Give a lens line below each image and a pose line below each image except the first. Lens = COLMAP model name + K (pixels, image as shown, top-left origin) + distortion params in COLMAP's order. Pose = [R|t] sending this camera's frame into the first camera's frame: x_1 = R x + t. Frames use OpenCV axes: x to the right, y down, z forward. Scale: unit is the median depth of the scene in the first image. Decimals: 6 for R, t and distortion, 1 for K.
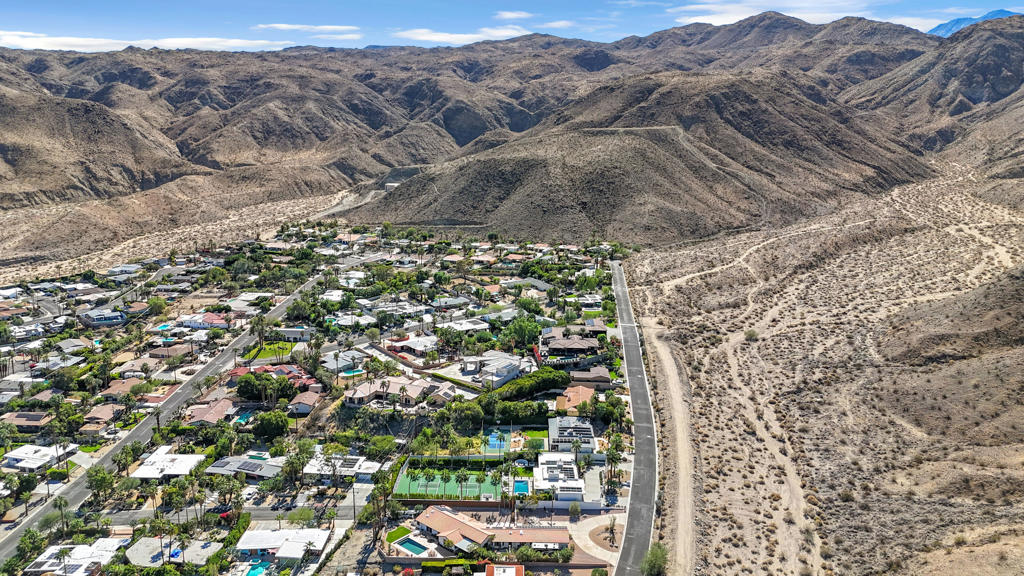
lens RADIAL K [[754.8, 0, 512.0], [0, 754.8, 288.0], [0, 0, 1]] dist [0.076823, -0.077414]
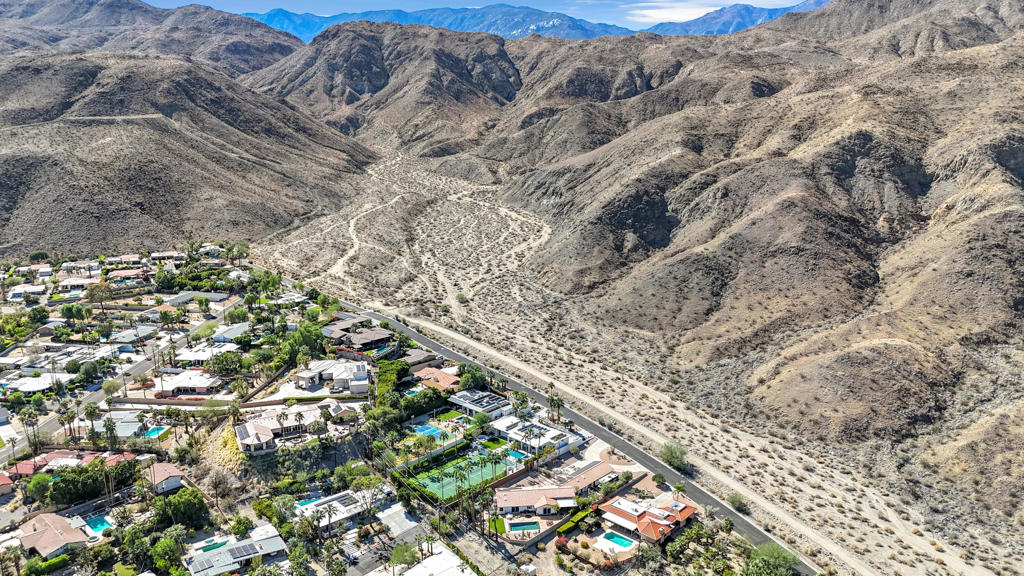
lens RADIAL K [[754.8, 0, 512.0], [0, 754.8, 288.0], [0, 0, 1]] dist [0.076823, -0.077414]
pose [[0.673540, -0.176523, 0.717763, -0.216867], [0.164200, 0.982534, 0.087557, -0.019654], [-0.720682, 0.058884, 0.690760, 0.071736]]
